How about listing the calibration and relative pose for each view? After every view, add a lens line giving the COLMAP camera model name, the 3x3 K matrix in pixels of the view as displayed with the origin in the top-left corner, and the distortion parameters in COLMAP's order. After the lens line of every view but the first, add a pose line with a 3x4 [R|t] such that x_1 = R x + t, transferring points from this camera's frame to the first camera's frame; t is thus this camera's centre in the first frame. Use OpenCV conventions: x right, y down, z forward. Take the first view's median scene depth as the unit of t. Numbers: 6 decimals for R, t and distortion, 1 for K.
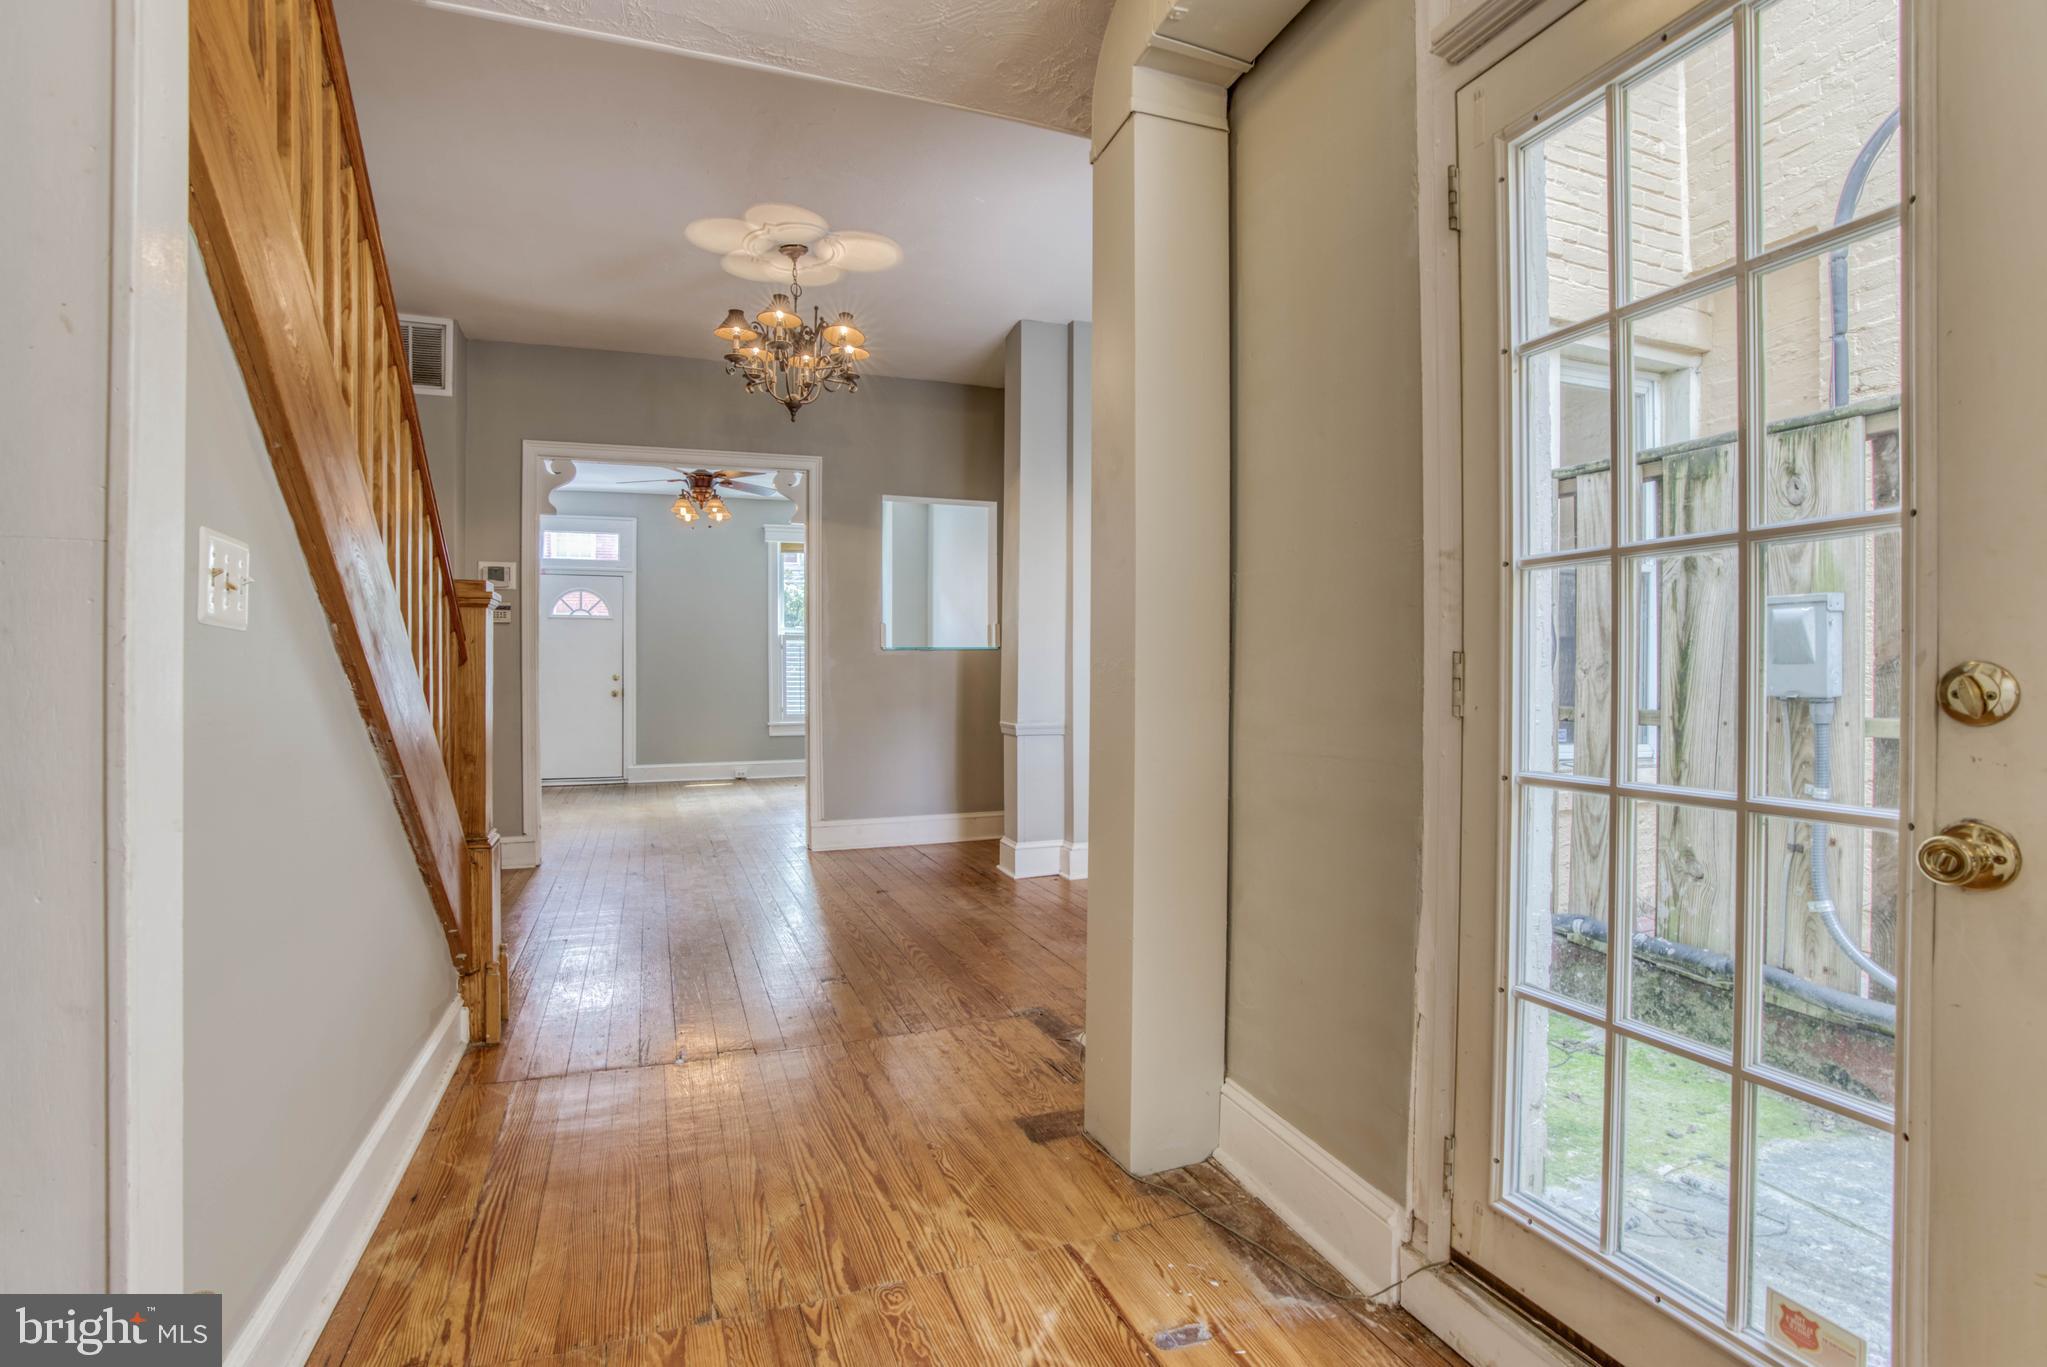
lens RADIAL K [[979.0, 0, 1010.5], [0, 979.0, 677.3], [0, 0, 1]] dist [-0.064246, 0.000359]
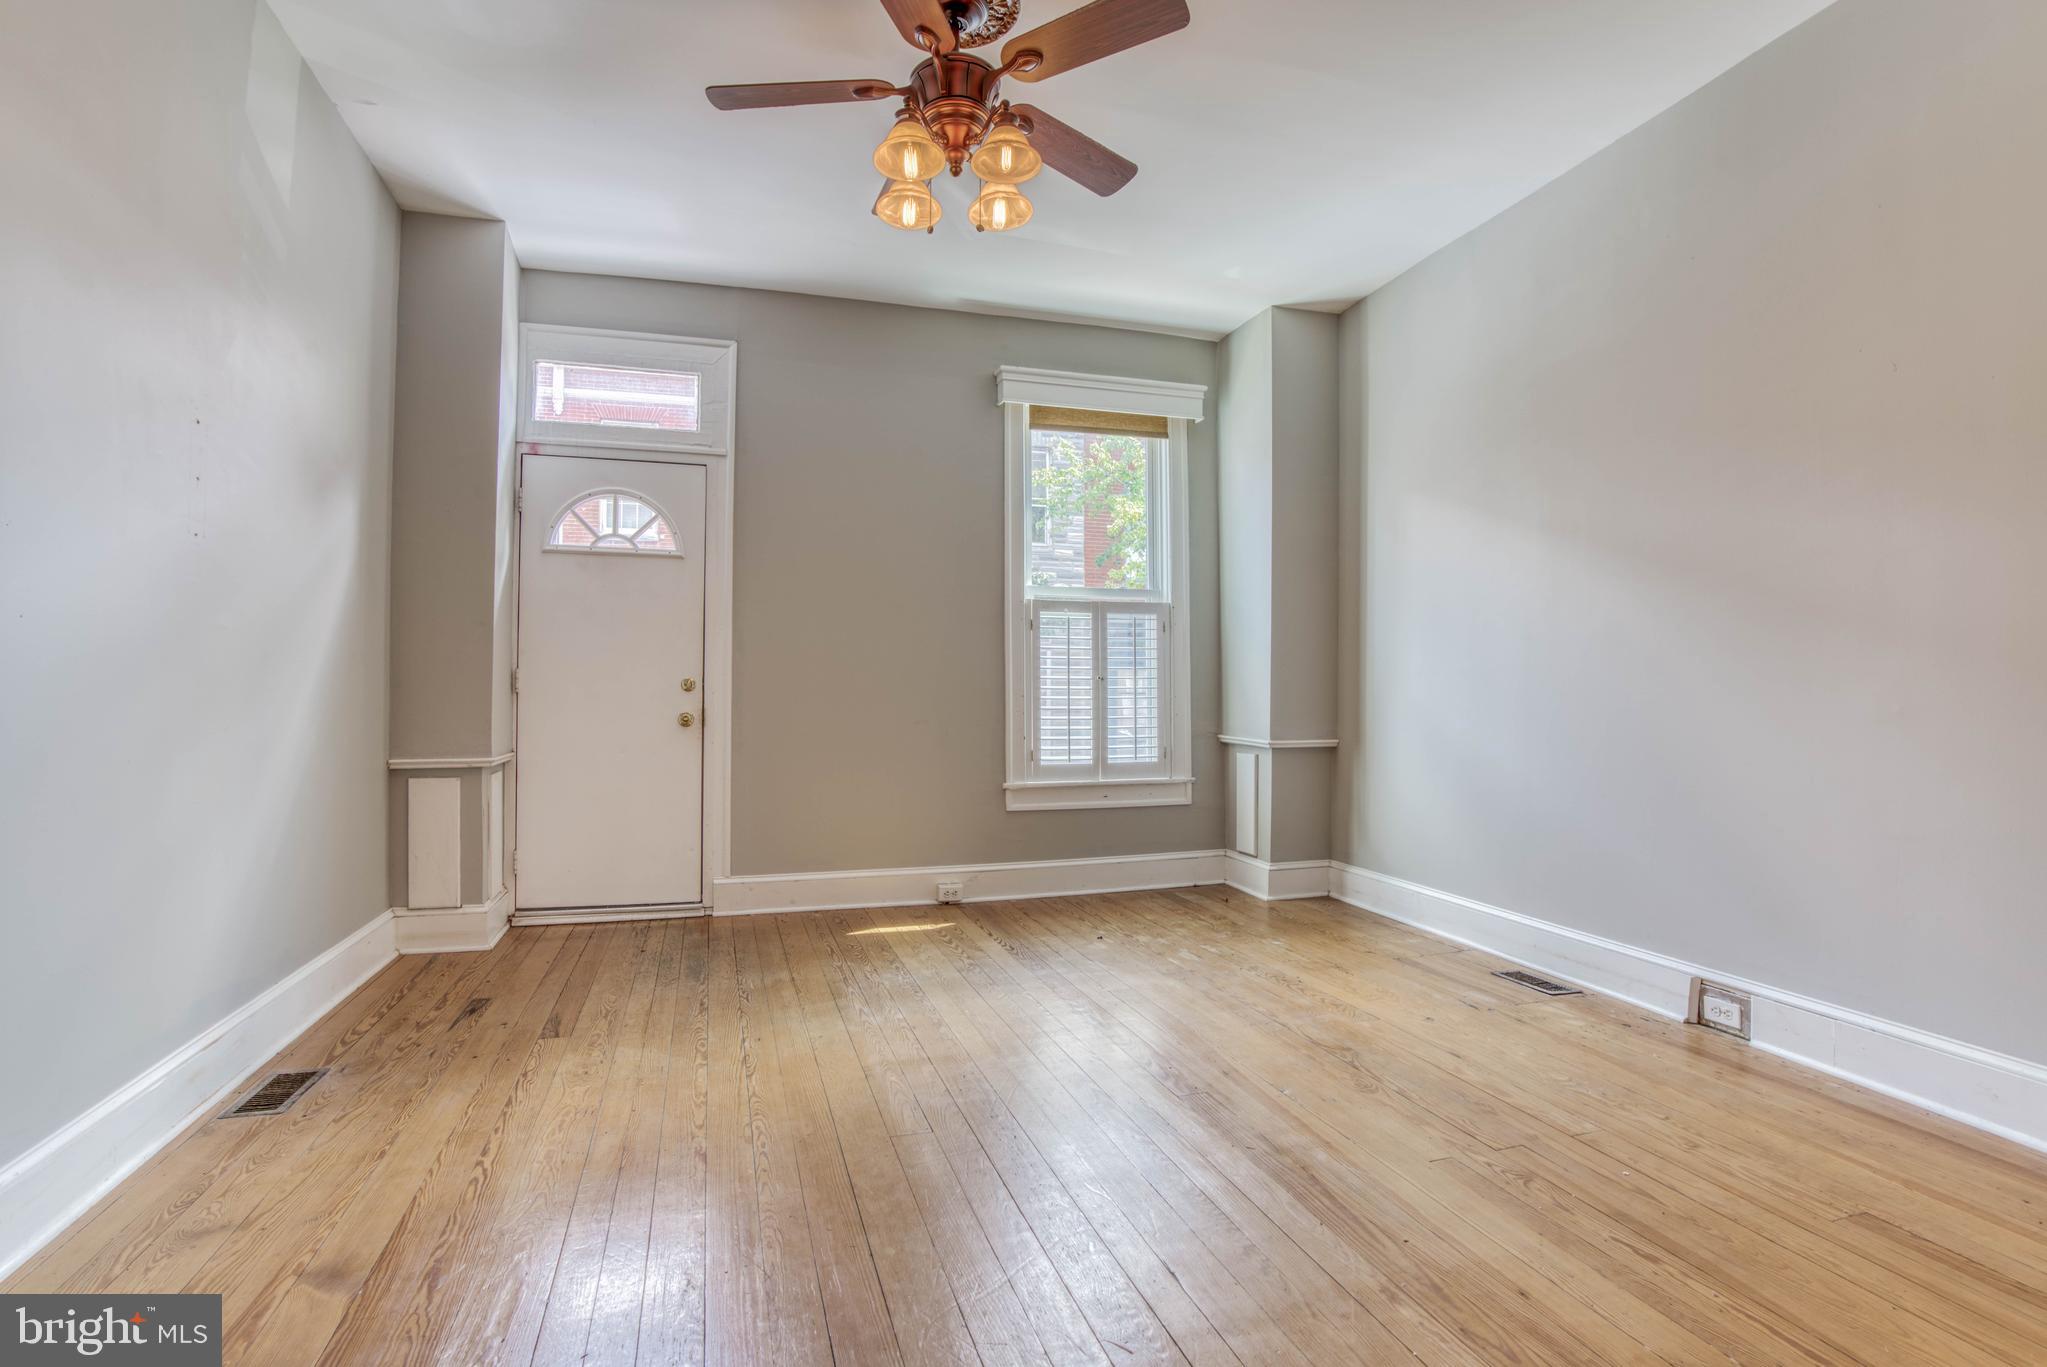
lens RADIAL K [[976.9, 0, 998.0], [0, 976.9, 689.9], [0, 0, 1]] dist [-0.053530, 0.000160]
pose [[0.997480, 0.004675, -0.070793, -0.409914], [-0.005301, 0.999948, -0.008658, 0.010196], [0.070748, 0.009012, 0.997453, 0.988047]]
